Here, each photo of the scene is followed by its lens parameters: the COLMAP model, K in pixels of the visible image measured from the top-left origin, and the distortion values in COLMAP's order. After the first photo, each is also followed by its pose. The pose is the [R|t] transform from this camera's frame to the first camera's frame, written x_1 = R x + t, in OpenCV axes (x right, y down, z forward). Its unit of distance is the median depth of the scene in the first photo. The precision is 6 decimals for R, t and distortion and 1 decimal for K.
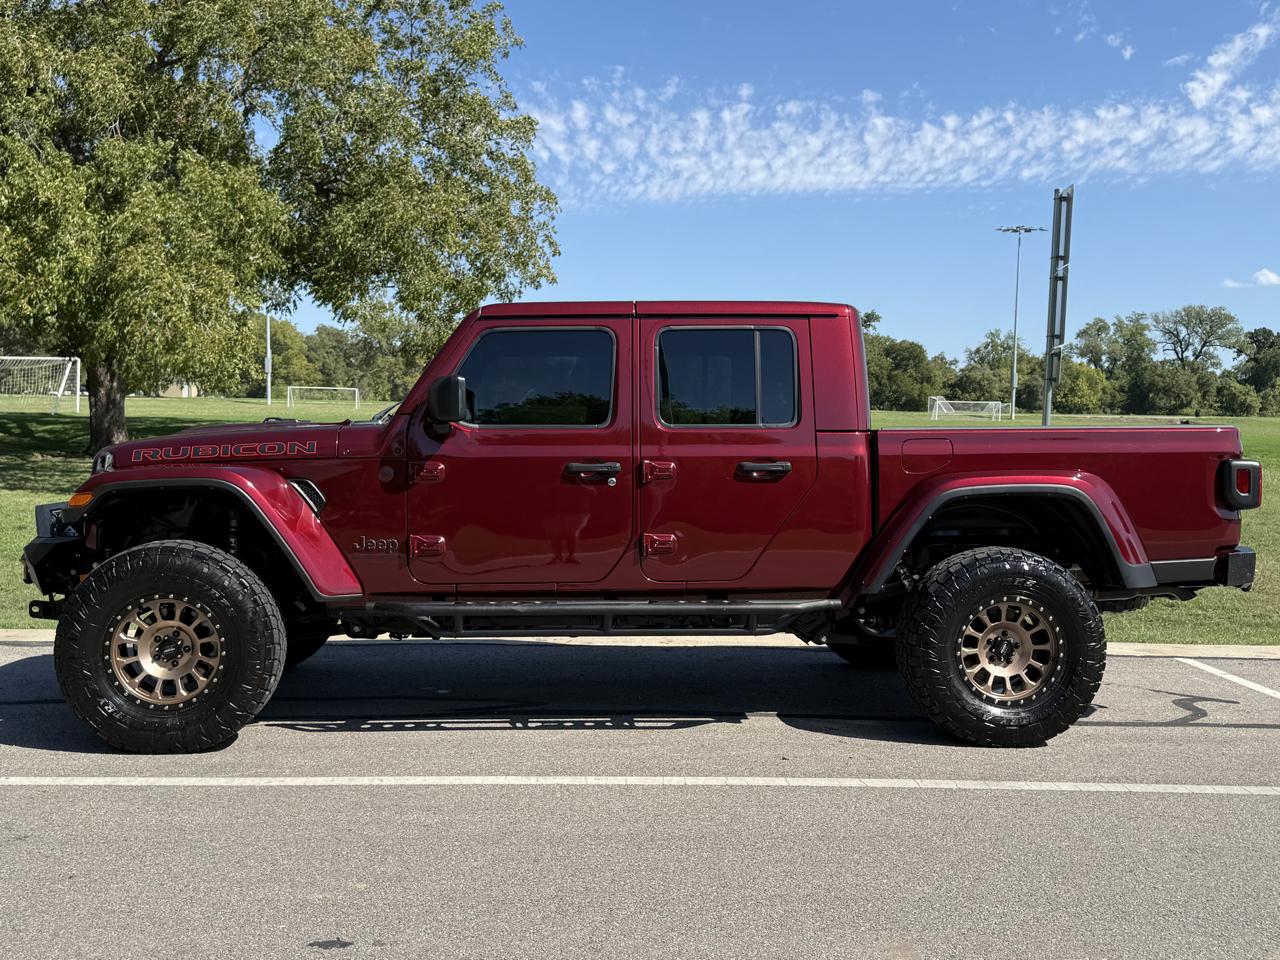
lens RADIAL K [[1268.5, 0, 643.1], [0, 1268.5, 474.0], [0, 0, 1]] dist [0.039631, 0.000000]
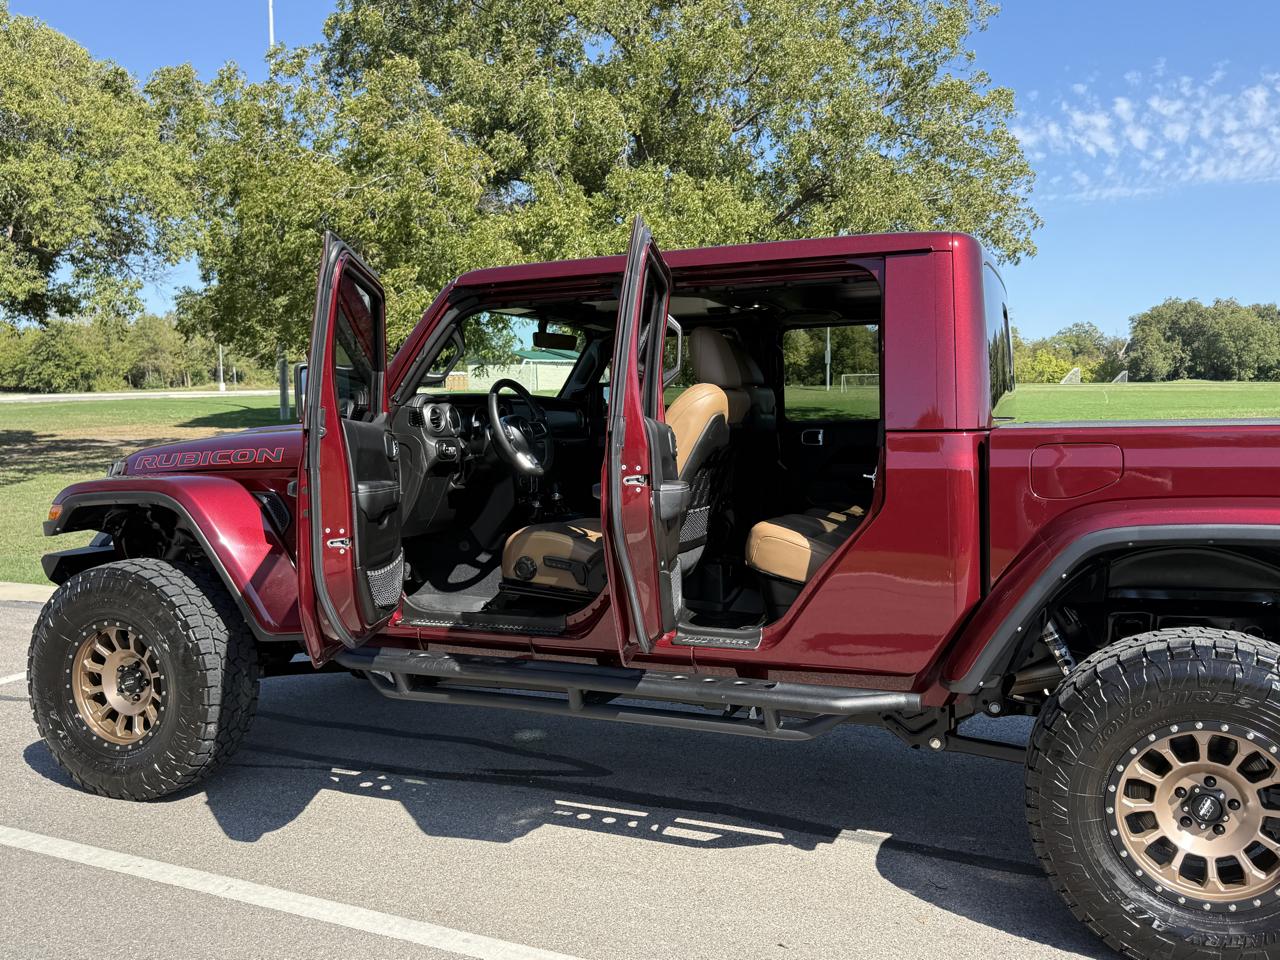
lens RADIAL K [[1100.9, 0, 635.0], [0, 1100.9, 462.4], [0, 0, 1]] dist [-0.000837, -0.021278]
pose [[0.891209, 0.006900, -0.453541, 0.276421], [-0.001027, 0.999912, 0.013195, -0.025488], [0.453592, -0.011294, 0.891138, 0.441062]]
